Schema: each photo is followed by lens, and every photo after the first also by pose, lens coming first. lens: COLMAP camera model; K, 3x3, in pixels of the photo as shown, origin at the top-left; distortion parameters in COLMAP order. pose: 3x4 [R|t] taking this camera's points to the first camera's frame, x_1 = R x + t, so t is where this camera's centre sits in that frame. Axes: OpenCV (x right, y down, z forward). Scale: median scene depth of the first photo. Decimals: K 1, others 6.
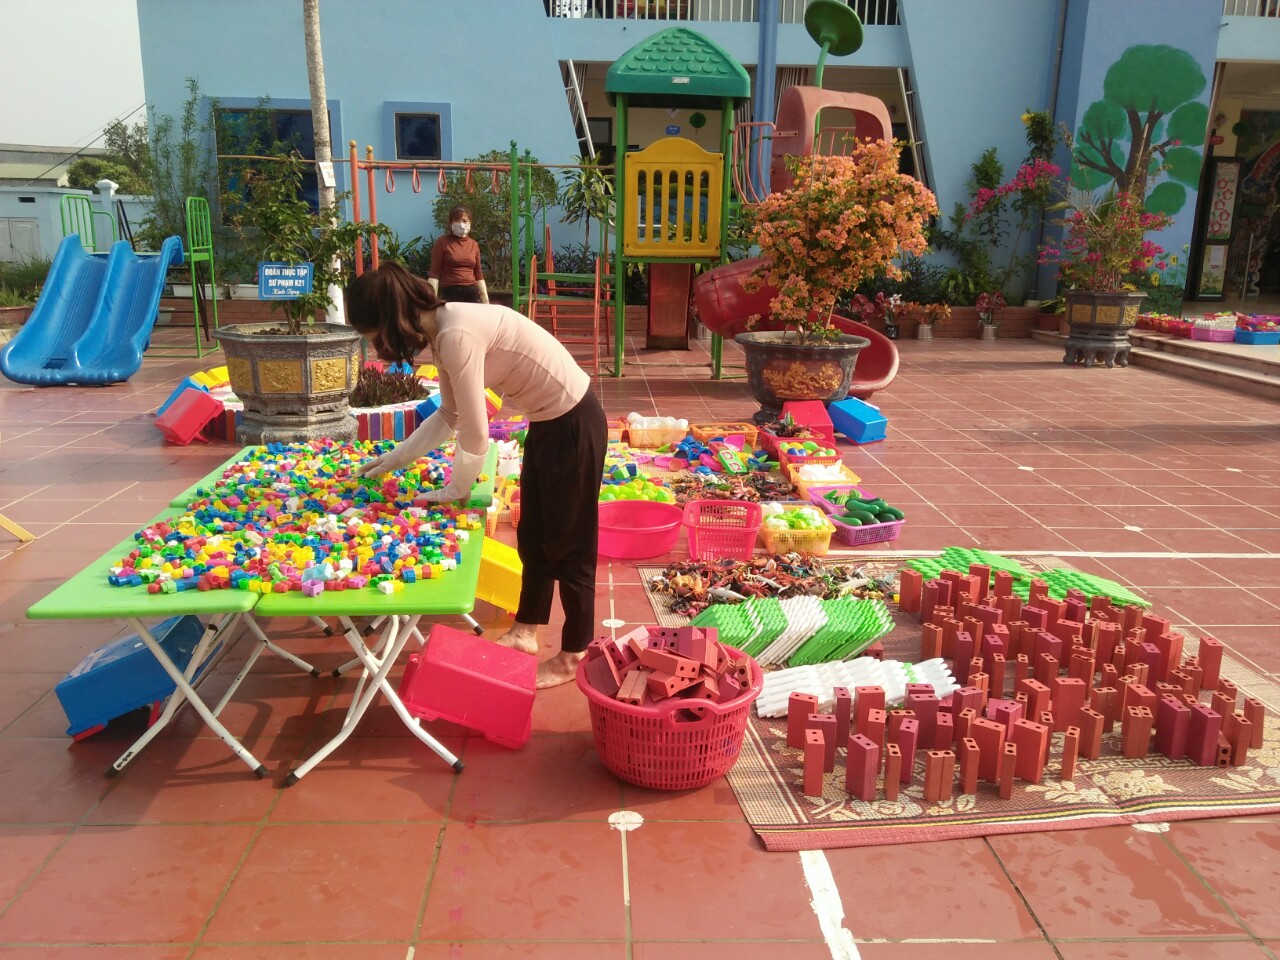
lens RADIAL K [[1022.8, 0, 640.0], [0, 1022.8, 480.0], [0, 0, 1]] dist [0.084689, -0.124938]
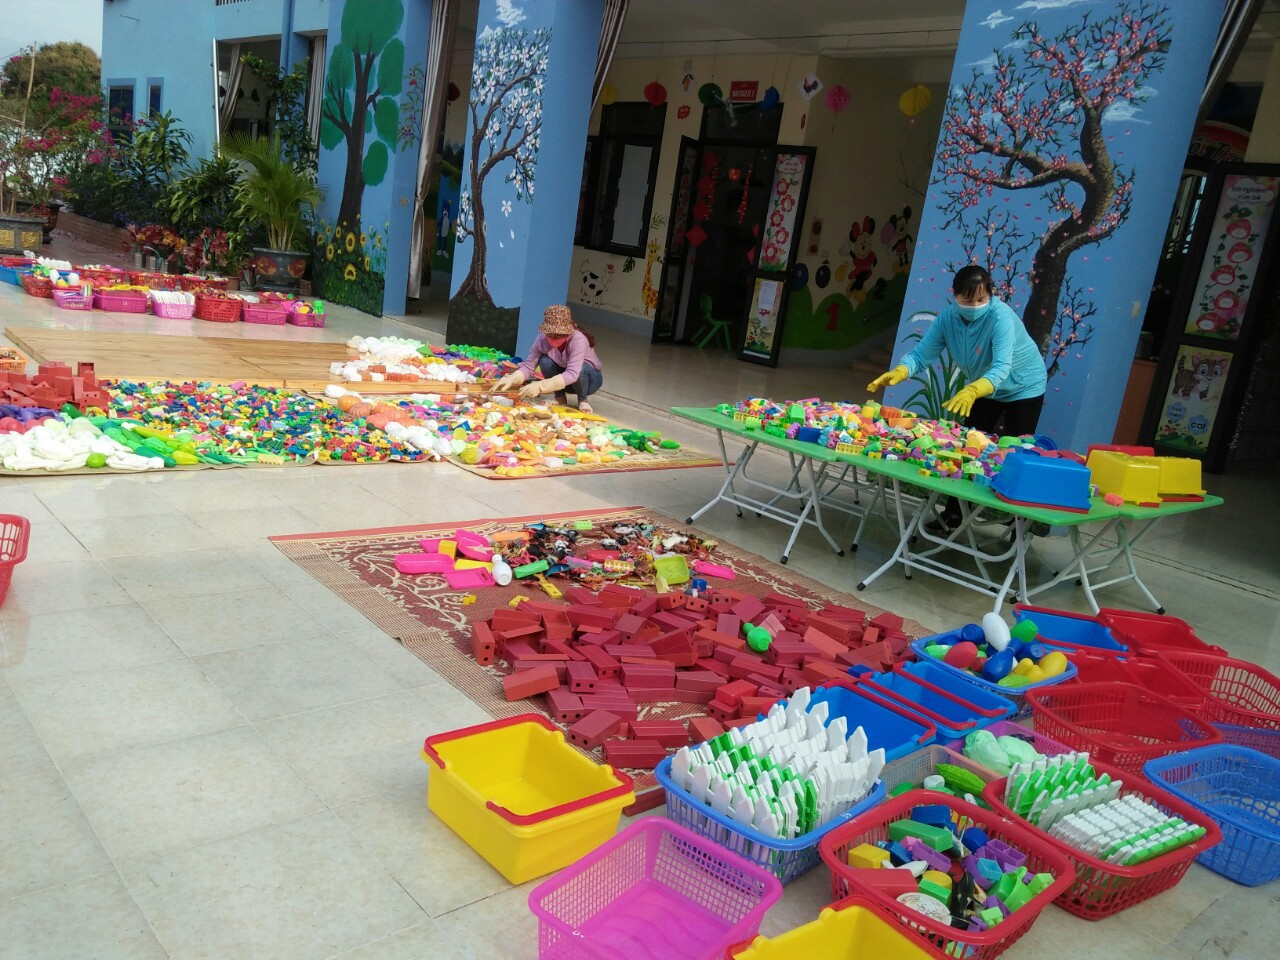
lens RADIAL K [[1022.8, 0, 640.0], [0, 1022.8, 480.0], [0, 0, 1]] dist [0.084689, -0.124938]
pose [[0.625624, 0.248095, -0.739624, 1.292992], [-0.307008, 0.949880, 0.058934, -0.149969], [0.717176, 0.190200, 0.670435, 0.666240]]
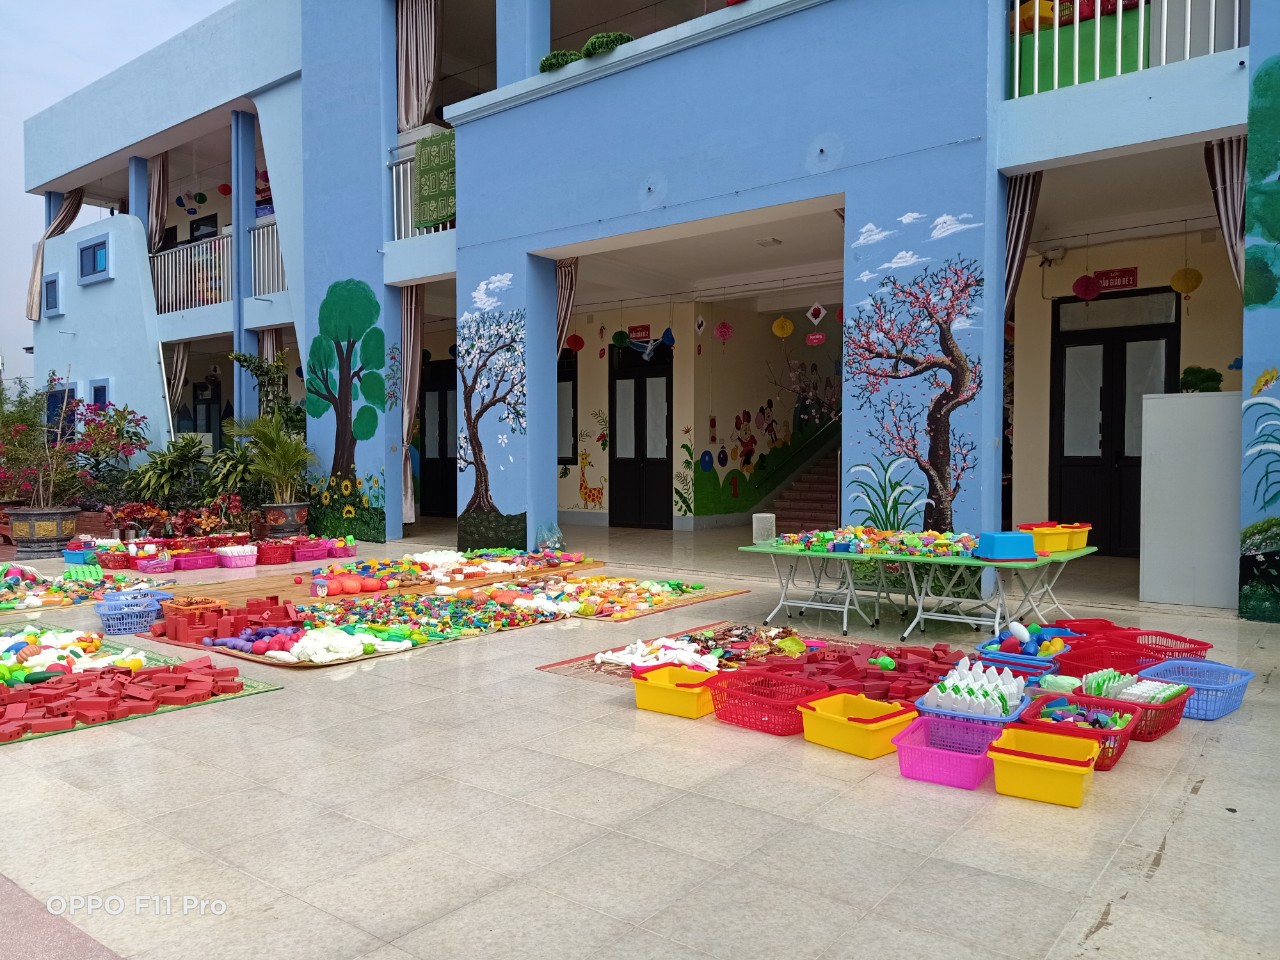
lens RADIAL K [[937.5, 0, 640.0], [0, 937.5, 480.0], [0, 0, 1]] dist [0.078556, -0.090480]
pose [[0.760284, -0.003831, -0.649580, 1.303040], [-0.136702, 0.976646, -0.165759, -0.104415], [0.635044, 0.214822, 0.742004, 0.514845]]
